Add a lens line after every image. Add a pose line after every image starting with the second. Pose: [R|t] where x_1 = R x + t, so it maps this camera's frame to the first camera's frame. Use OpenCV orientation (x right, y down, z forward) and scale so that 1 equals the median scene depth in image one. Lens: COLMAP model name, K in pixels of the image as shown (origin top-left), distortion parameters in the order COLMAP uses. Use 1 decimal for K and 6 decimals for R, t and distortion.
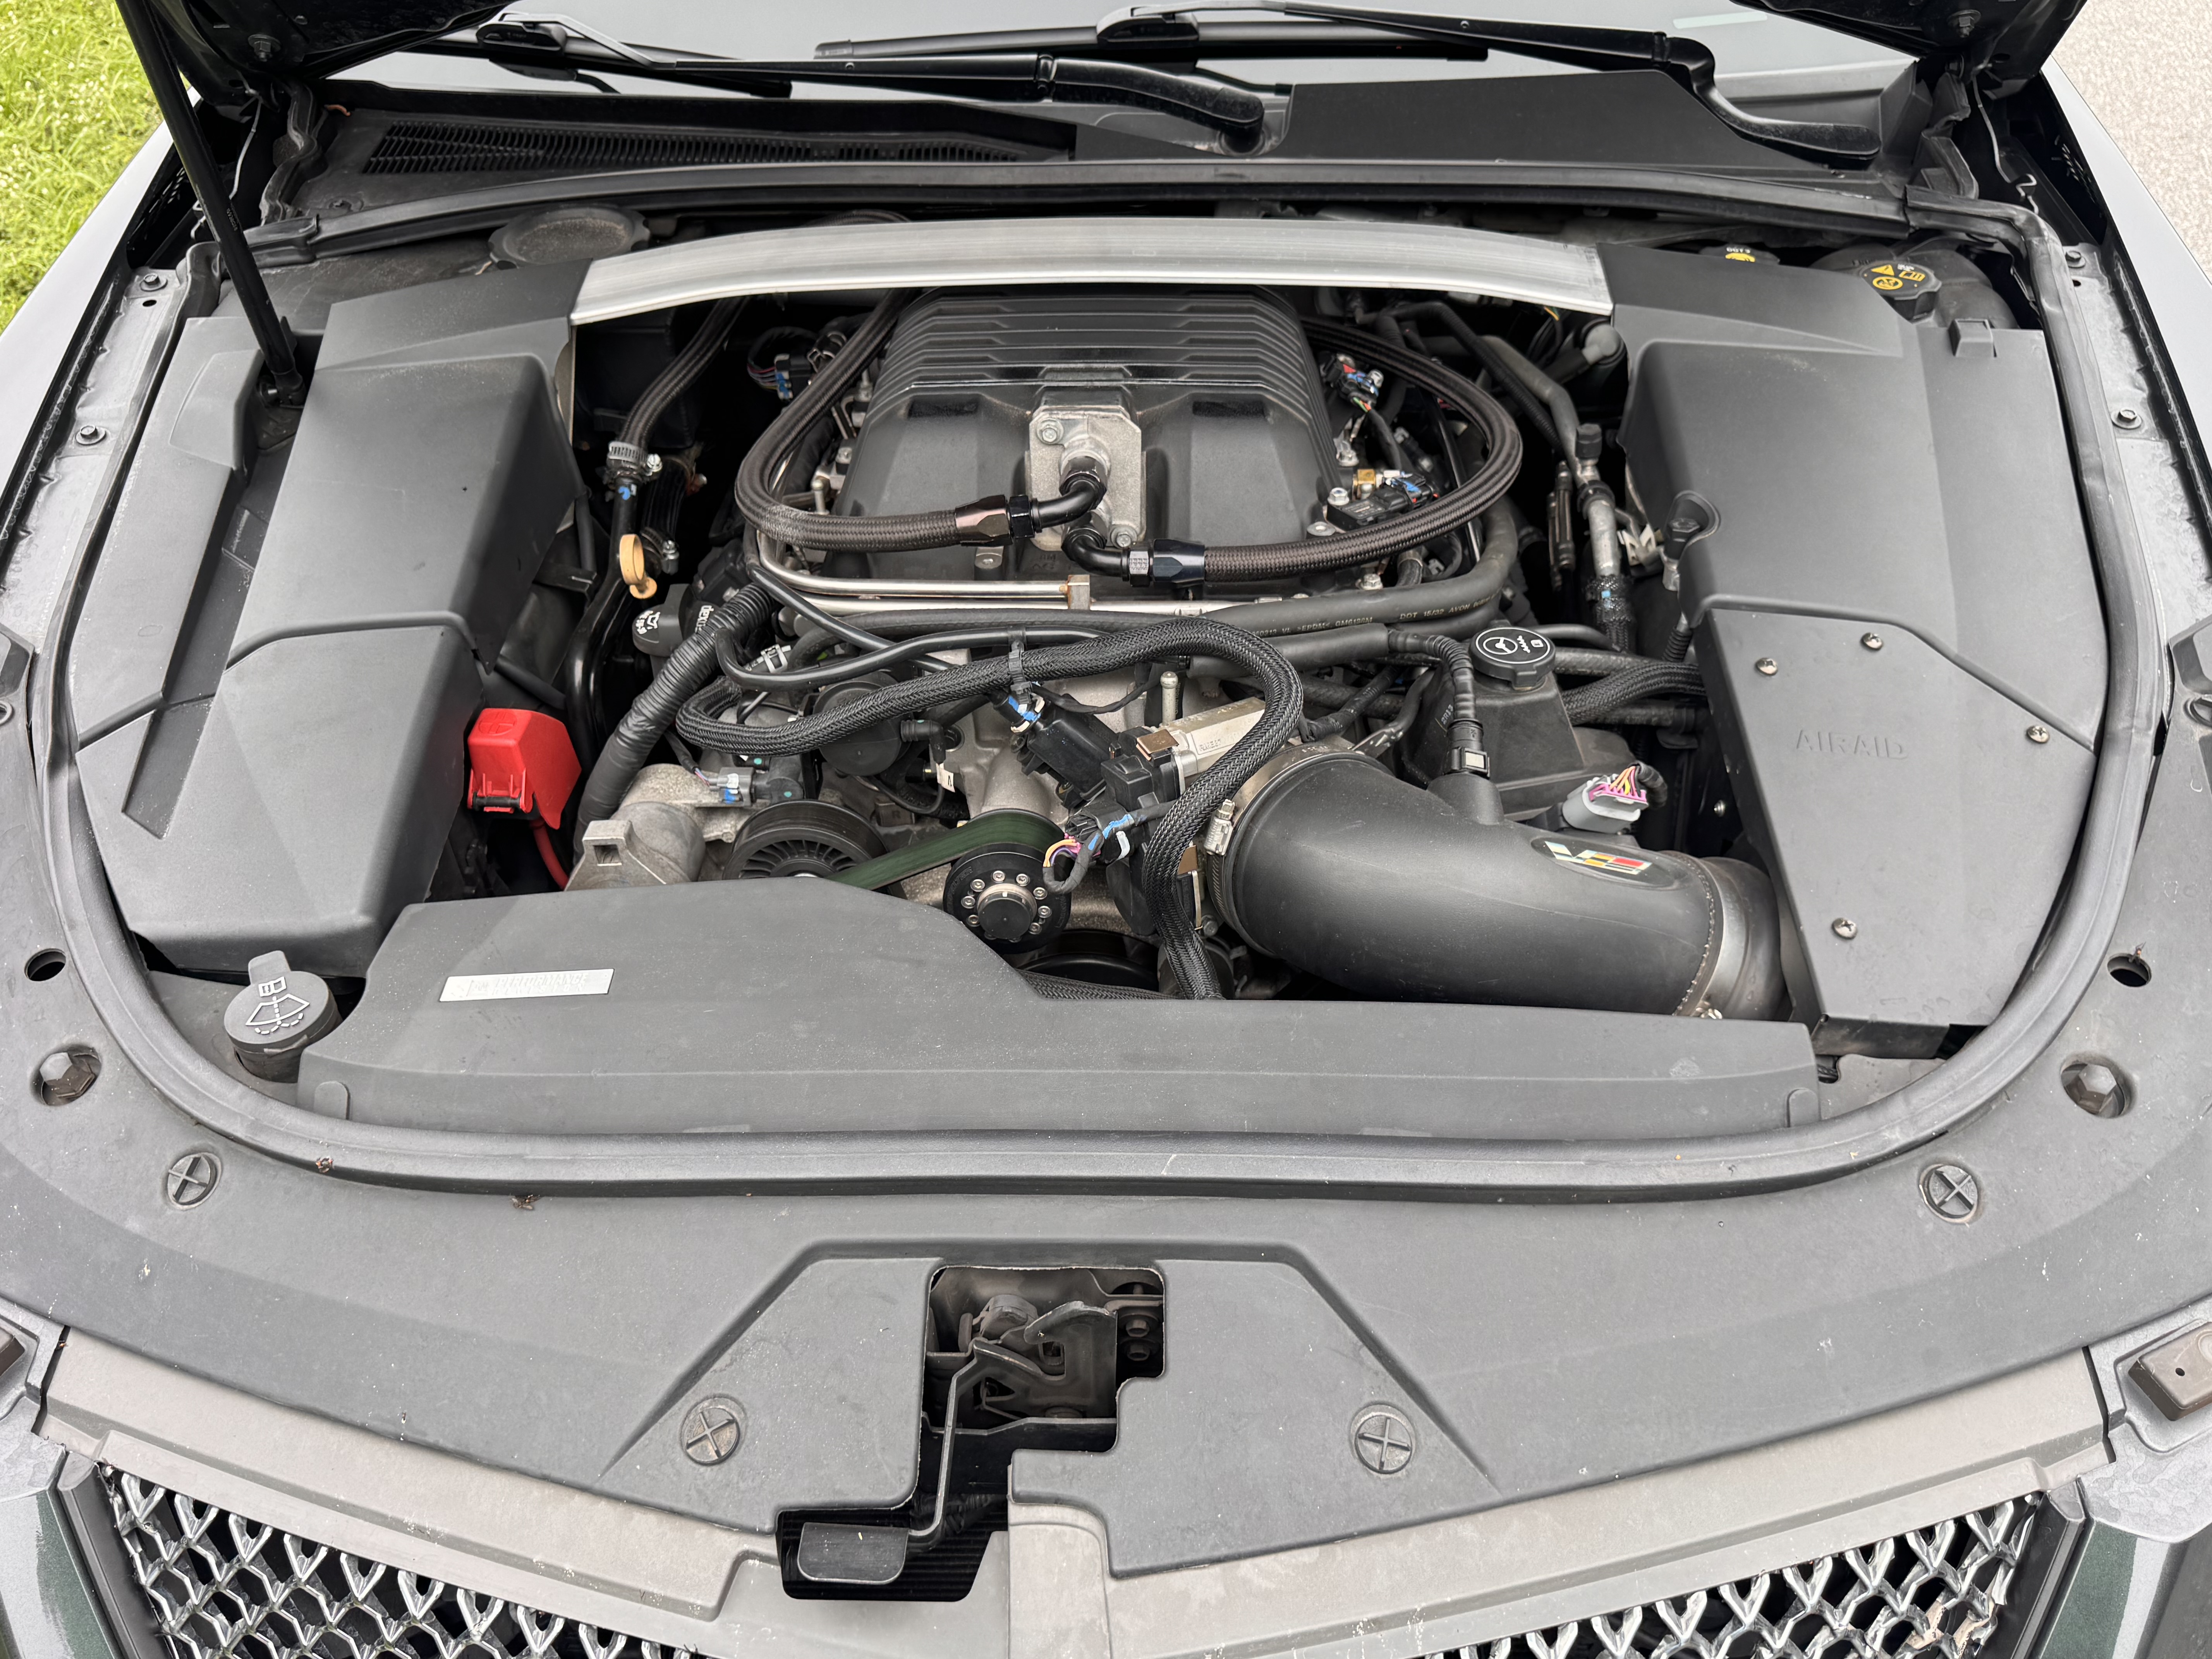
lens RADIAL K [[1976.7, 0, 1106.0], [0, 1976.7, 829.5], [0, 0, 1]] dist [0.007667, 0.001820]
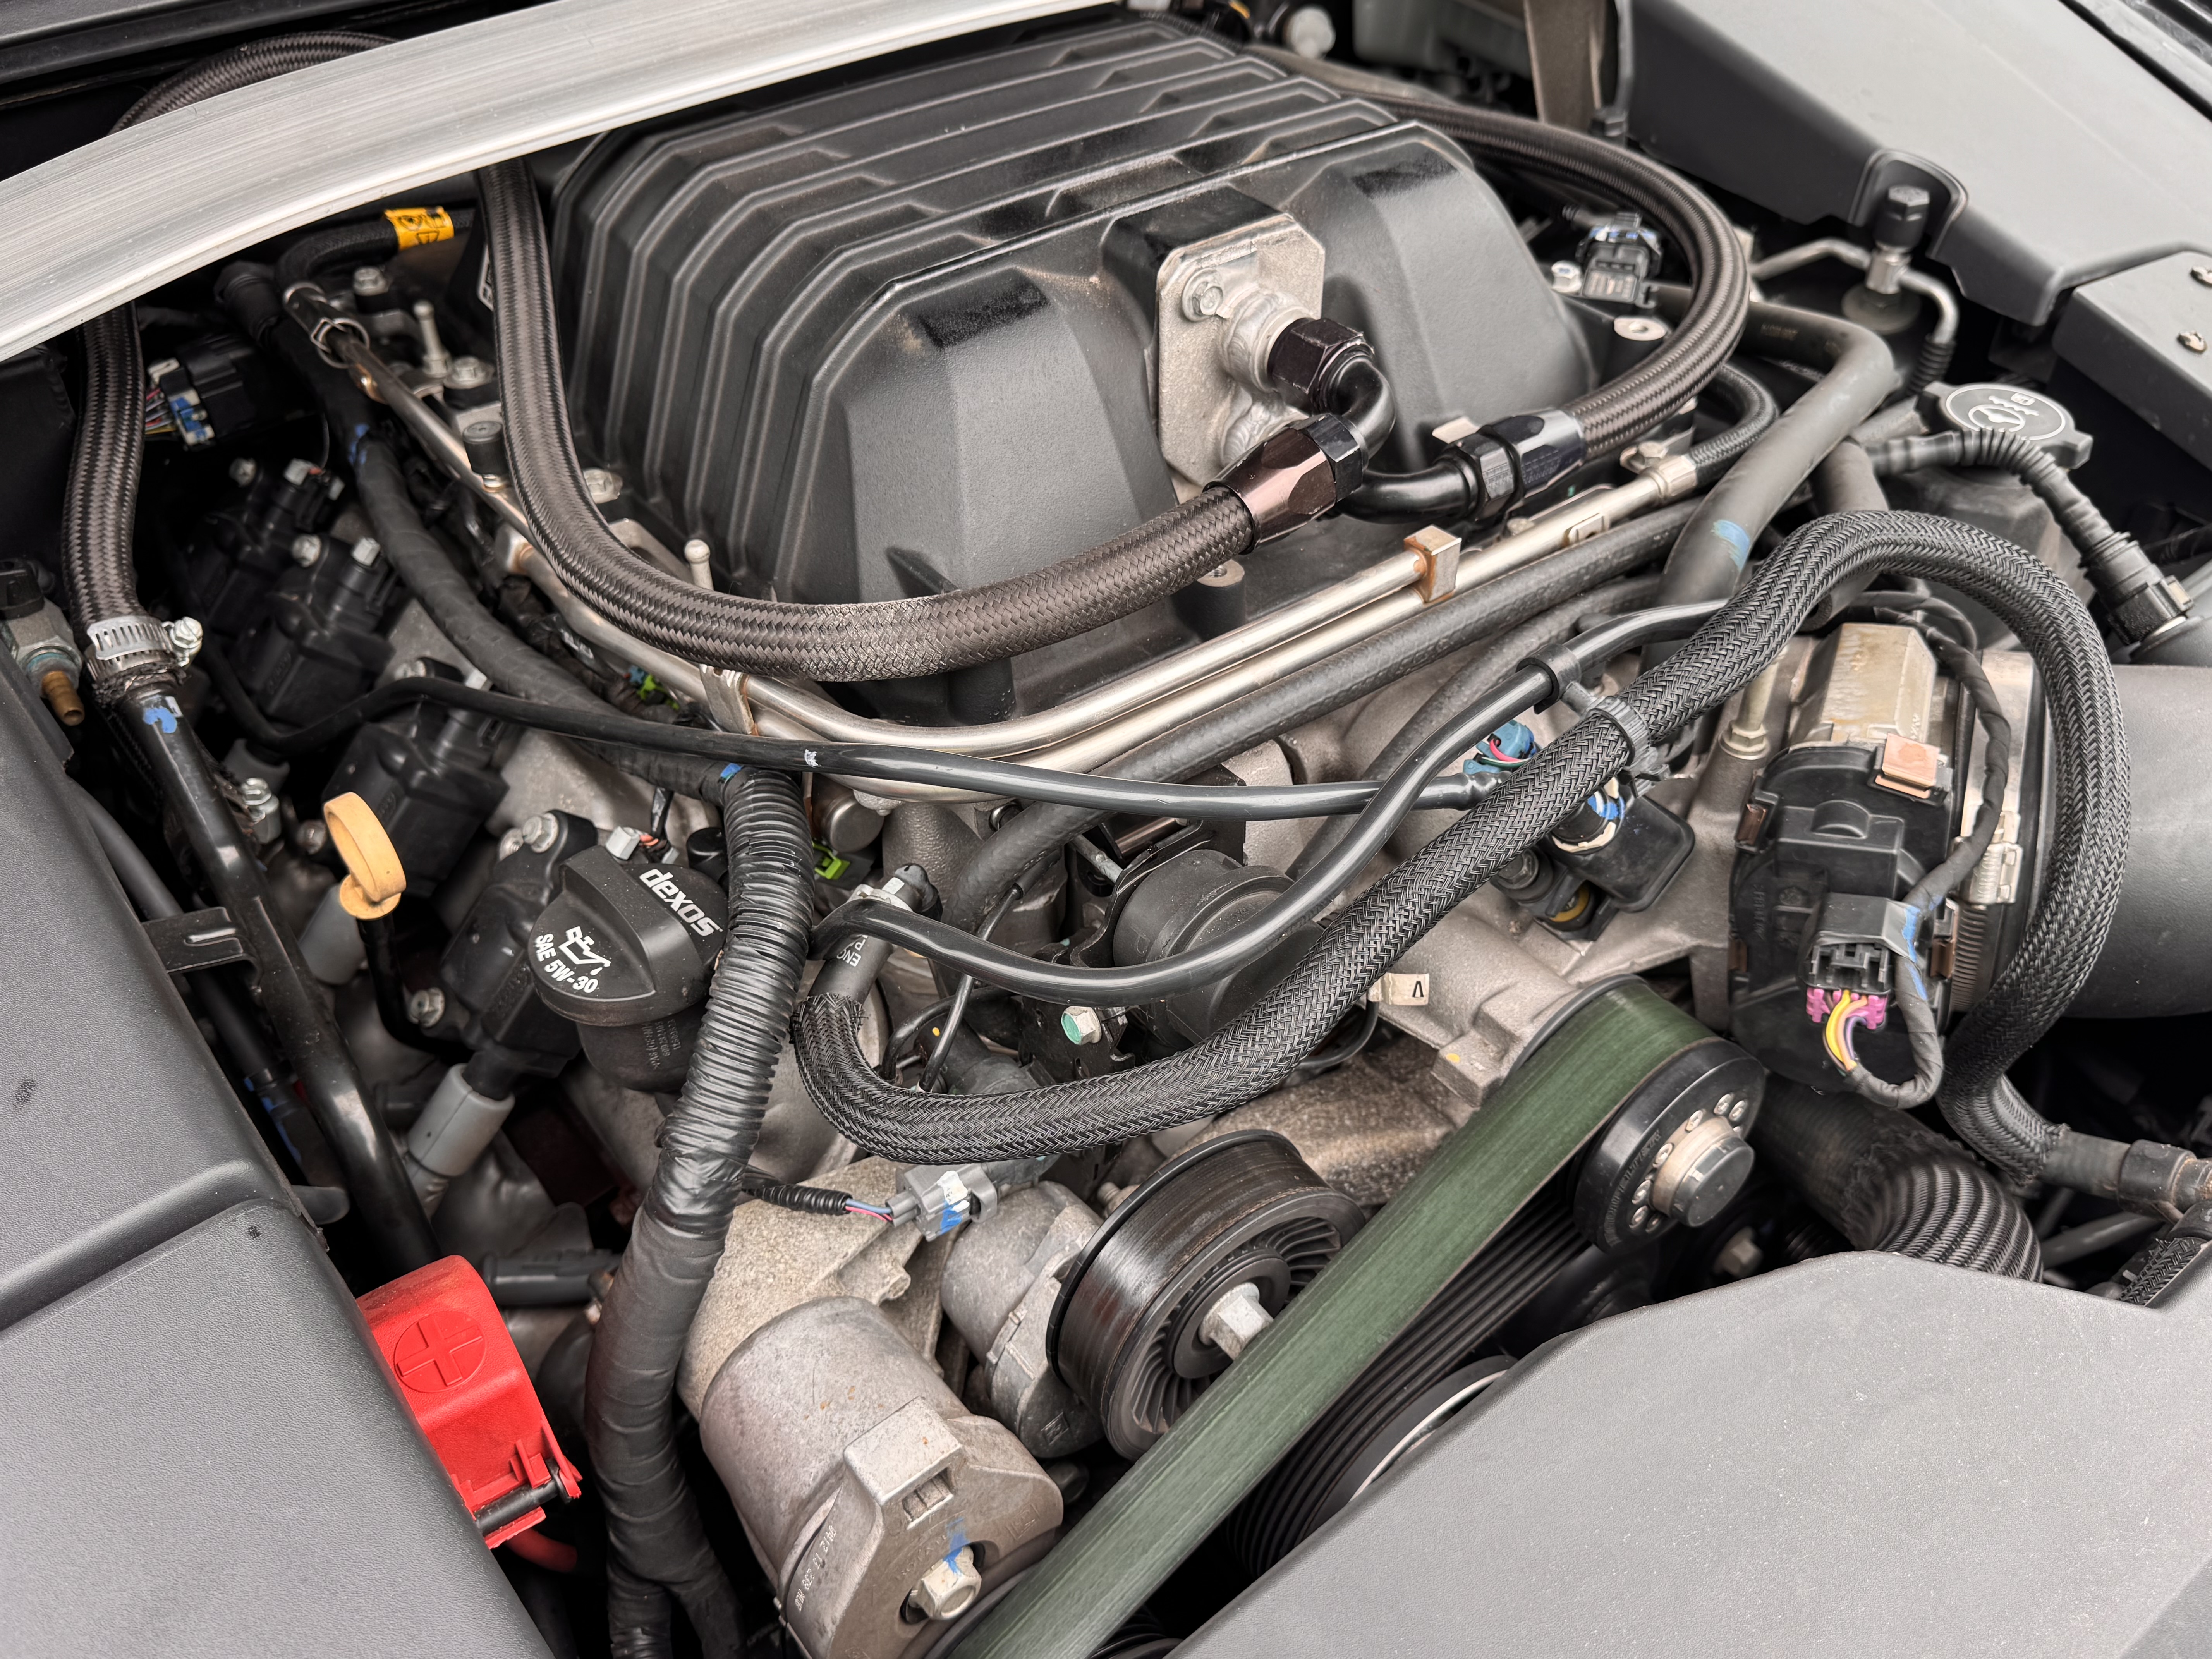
lens RADIAL K [[1976.7, 0, 1106.0], [0, 1976.7, 829.5], [0, 0, 1]] dist [0.007667, 0.001820]
pose [[0.773729, -0.400152, 0.491143, -0.353141], [0.359995, 0.915644, 0.178885, -0.171910], [-0.521294, 0.038400, 0.852513, 0.570241]]
